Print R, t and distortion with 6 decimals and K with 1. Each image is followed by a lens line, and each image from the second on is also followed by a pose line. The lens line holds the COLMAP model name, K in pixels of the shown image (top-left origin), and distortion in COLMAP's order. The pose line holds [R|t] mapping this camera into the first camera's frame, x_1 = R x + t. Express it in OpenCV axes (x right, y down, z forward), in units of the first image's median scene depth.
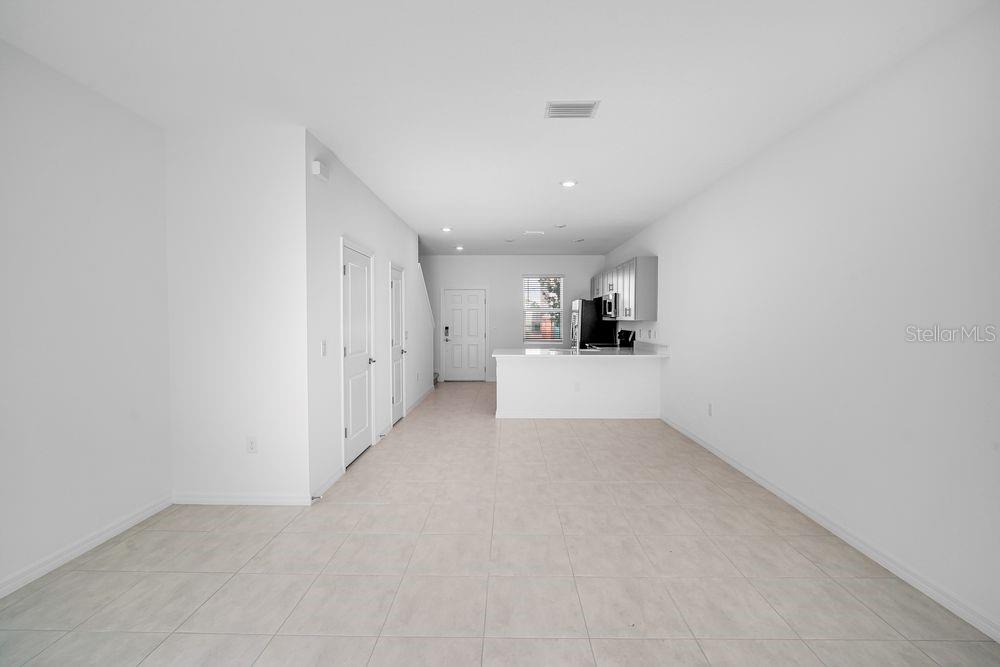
lens RADIAL K [[446.6, 0, 496.4], [0, 446.6, 329.4], [0, 0, 1]] dist [0.003726, 0.002130]
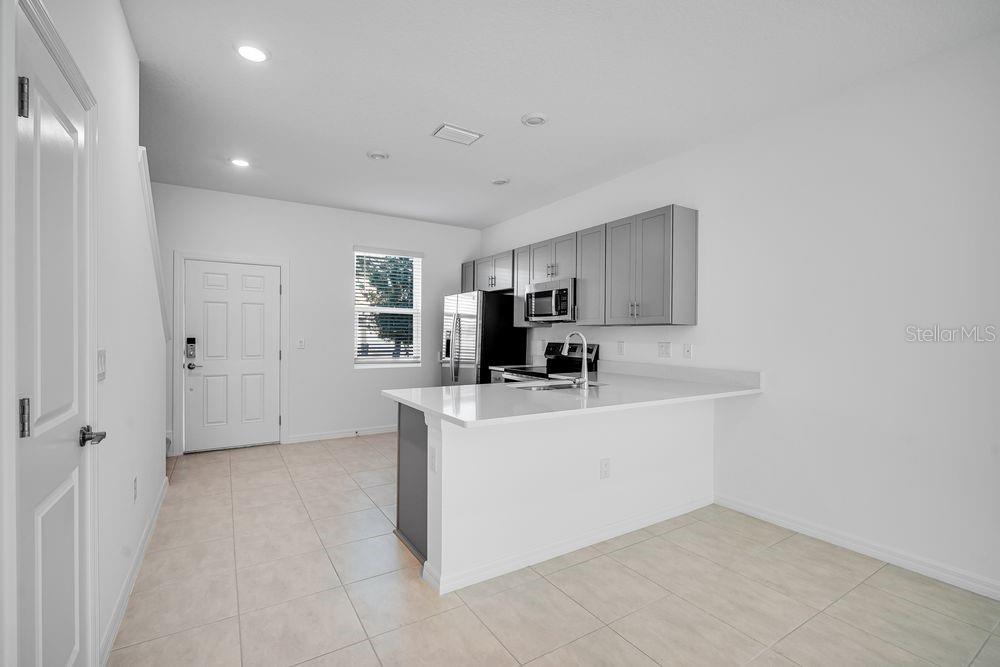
lens RADIAL K [[446.6, 0, 492.8], [0, 446.6, 340.6], [0, 0, 1]] dist [0.003726, 0.002130]
pose [[0.839498, -0.002529, 0.543358, -0.133304], [0.004976, 0.999983, -0.003033, 0.000062], [-0.543341, 0.005250, 0.839496, 0.575916]]
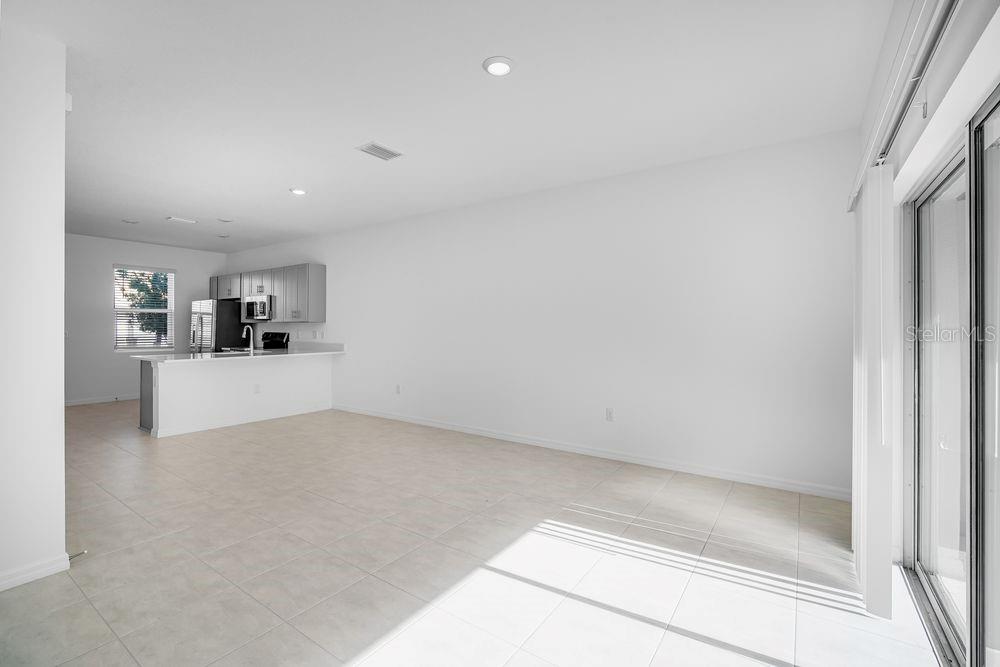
lens RADIAL K [[446.6, 0, 495.3], [0, 446.6, 329.8], [0, 0, 1]] dist [0.003726, 0.002130]
pose [[0.562234, -0.001663, 0.826976, -0.284752], [0.013642, 0.999881, -0.007264, 0.011321], [-0.826865, 0.015366, 0.562190, 0.010153]]
